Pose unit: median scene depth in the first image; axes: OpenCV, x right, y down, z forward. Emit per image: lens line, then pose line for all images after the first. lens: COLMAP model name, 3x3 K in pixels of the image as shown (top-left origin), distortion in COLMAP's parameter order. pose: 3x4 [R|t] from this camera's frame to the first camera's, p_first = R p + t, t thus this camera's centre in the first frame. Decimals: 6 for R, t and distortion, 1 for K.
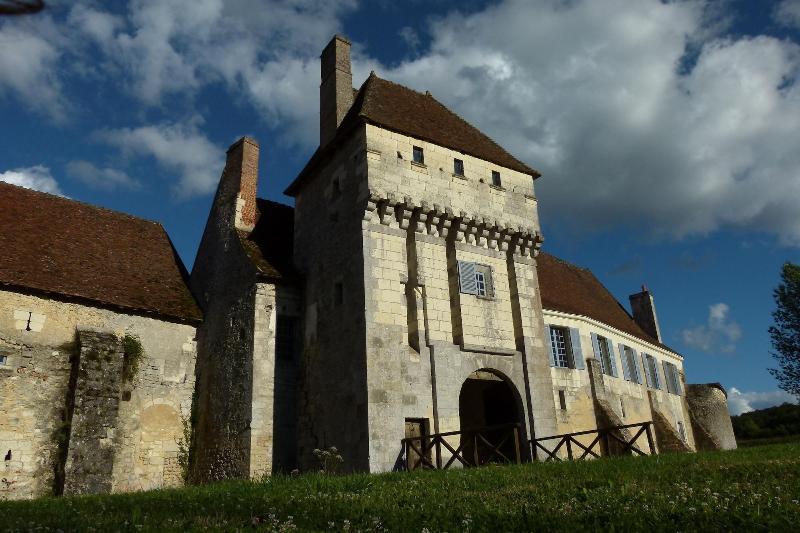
lens RADIAL K [[605.7, 0, 390.9], [0, 605.7, 262.1], [0, 0, 1]] dist [-0.025235, 0.003806]
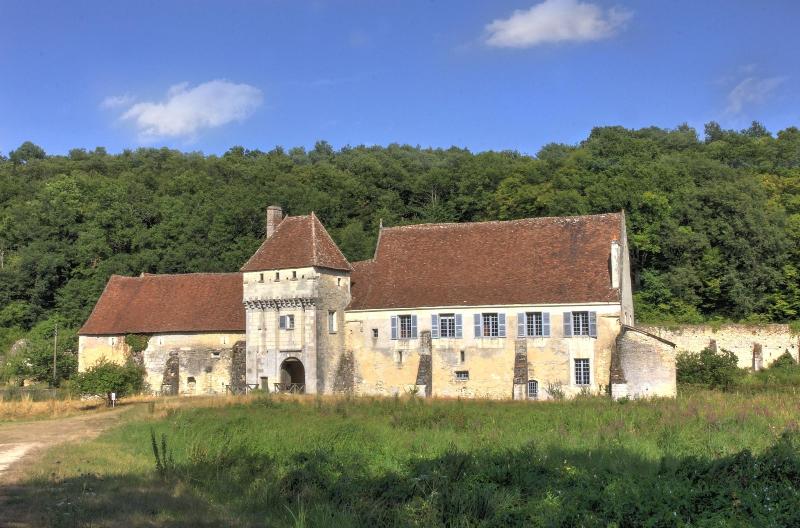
lens RADIAL K [[1143.4, 0, 361.2], [0, 1143.4, 262.8], [0, 0, 1]] dist [0.065156, 0.027072]
pose [[0.419931, -0.054167, -0.905938, 4.676350], [0.311978, 0.946001, 0.088049, -0.536336], [0.852249, -0.319607, 0.414154, -0.642005]]
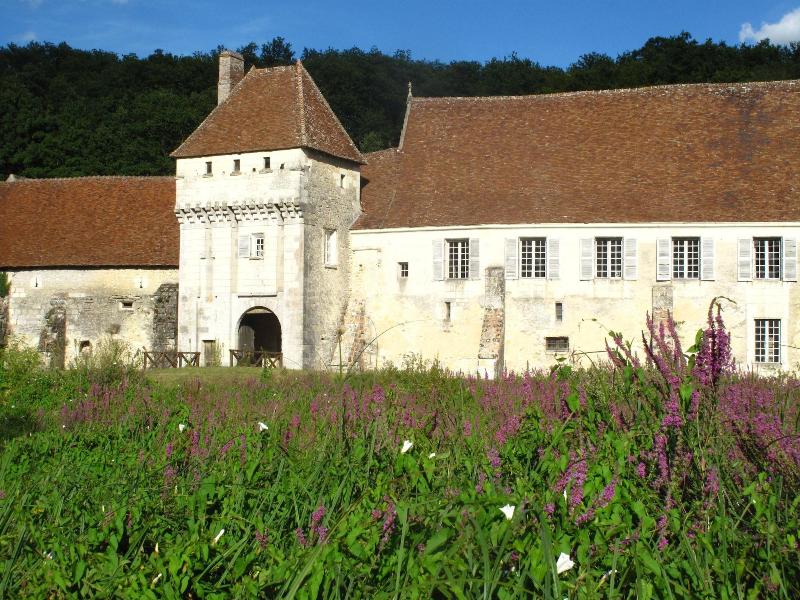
lens RADIAL K [[1312.3, 0, 400.0], [0, 1312.3, 300.0], [0, 0, 1]] dist [-0.083237, 0.019907]
pose [[0.487564, 0.001333, -0.873086, 3.097208], [0.276874, 0.948148, 0.156065, -0.242685], [0.828023, -0.317827, 0.461914, -0.197437]]
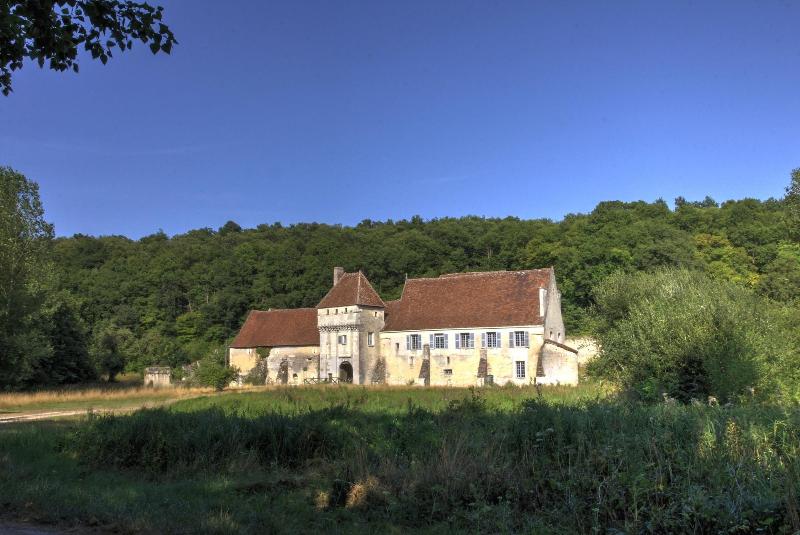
lens RADIAL K [[815.6, 0, 400.0], [0, 815.6, 267.5], [0, 0, 1]] dist [-0.043640, 0.006578]
pose [[0.308326, -0.088053, -0.947197, 5.574261], [0.334677, 0.942091, 0.021364, -0.420926], [0.890464, -0.323592, 0.319941, -0.255974]]
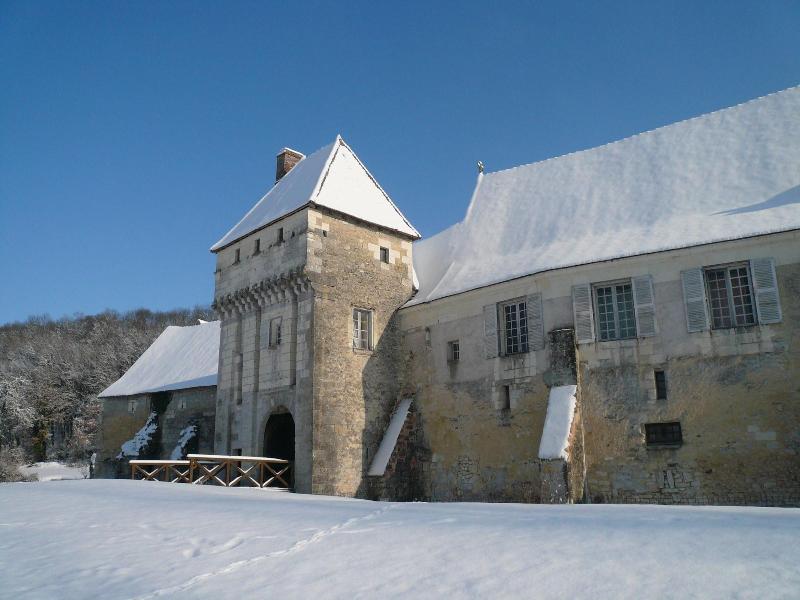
lens RADIAL K [[675.3, 0, 400.0], [0, 675.3, 300.0], [0, 0, 1]] dist [-0.090906, 0.009445]
pose [[0.183055, -0.210887, -0.960217, 1.532744], [0.348753, 0.927128, -0.137133, 0.247400], [0.919164, -0.309776, 0.243263, 0.944365]]
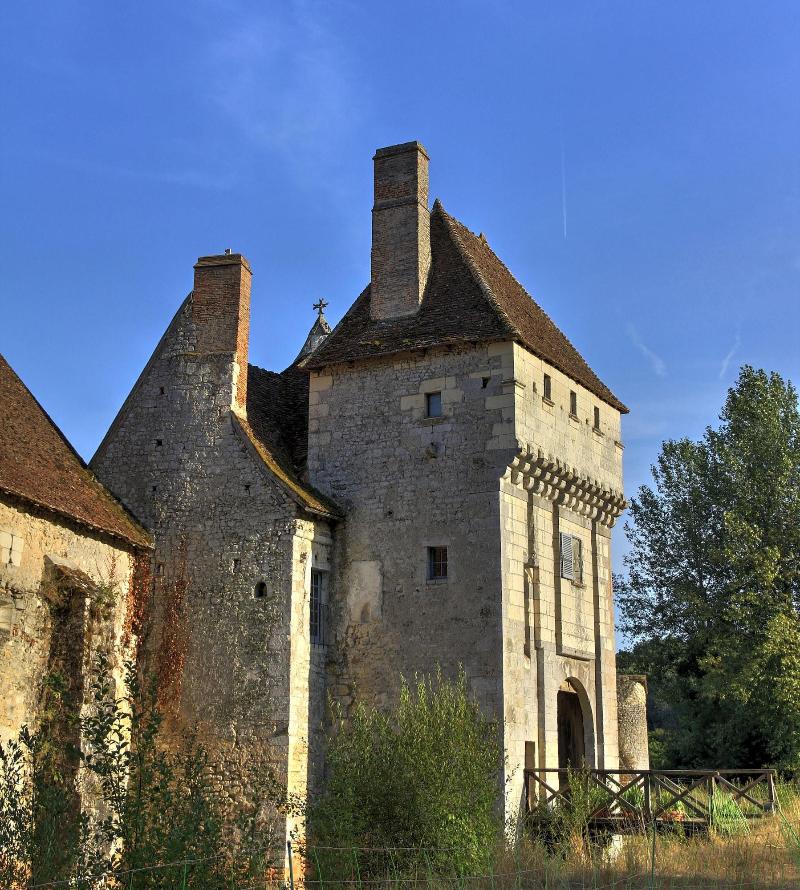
lens RADIAL K [[1403.4, 0, 400.3], [0, 1403.4, 396.7], [0, 0, 1]] dist [0.127291, 0.002923]
pose [[0.871086, 0.176553, 0.458298, -0.905511], [-0.214157, 0.976309, 0.030937, -0.181024], [-0.441979, -0.125096, 0.888260, -0.455966]]
